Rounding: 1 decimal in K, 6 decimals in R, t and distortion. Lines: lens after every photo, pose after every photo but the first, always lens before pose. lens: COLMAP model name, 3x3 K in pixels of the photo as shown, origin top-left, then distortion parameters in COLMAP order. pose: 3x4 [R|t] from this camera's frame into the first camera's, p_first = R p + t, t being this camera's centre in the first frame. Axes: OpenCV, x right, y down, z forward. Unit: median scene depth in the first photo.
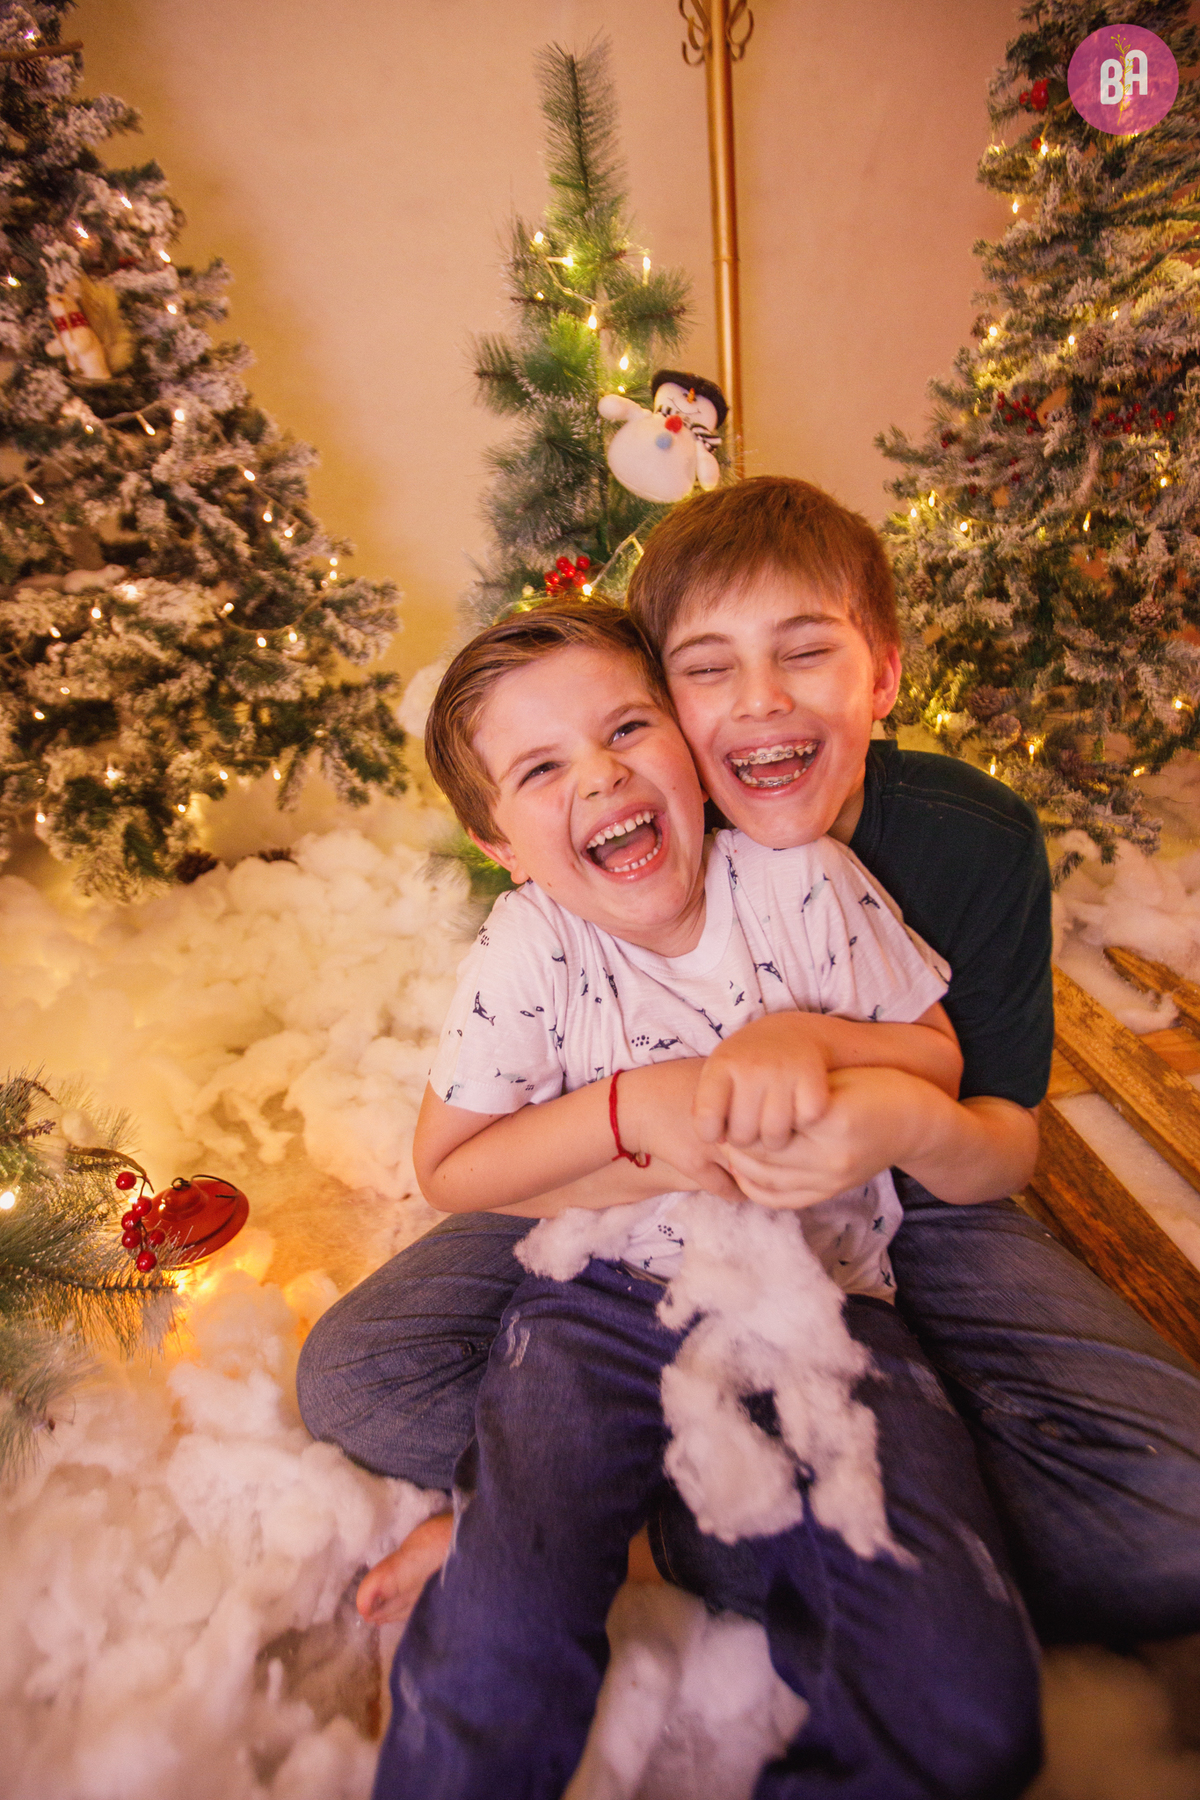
lens RADIAL K [[916.3, 0, 602.4], [0, 916.3, 899.8], [0, 0, 1]] dist [-0.022015, 0.003817]
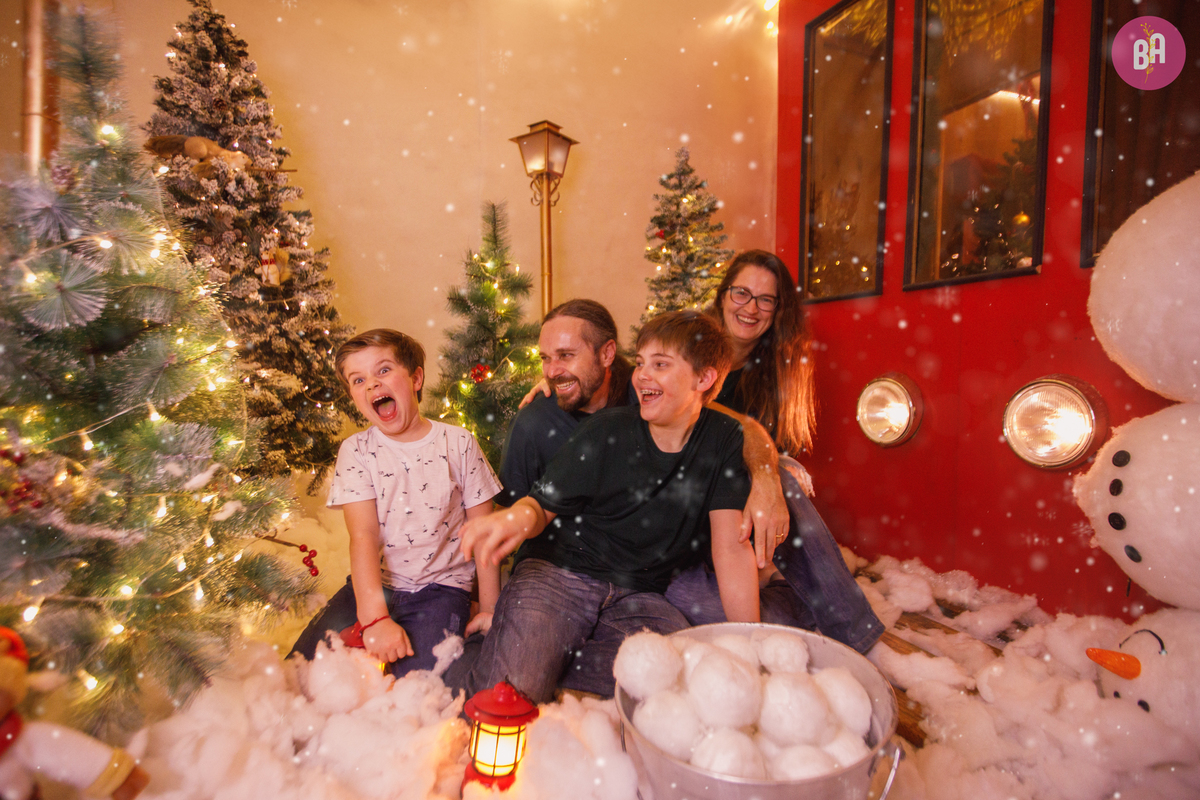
lens RADIAL K [[610.9, 0, 598.8], [0, 610.9, 416.6], [0, 0, 1]] dist [-0.022015, 0.003817]
pose [[0.975330, 0.063684, 0.211366, -0.056850], [0.023228, 0.922563, -0.385146, 0.315760], [-0.219526, 0.380554, 0.898324, -0.396939]]
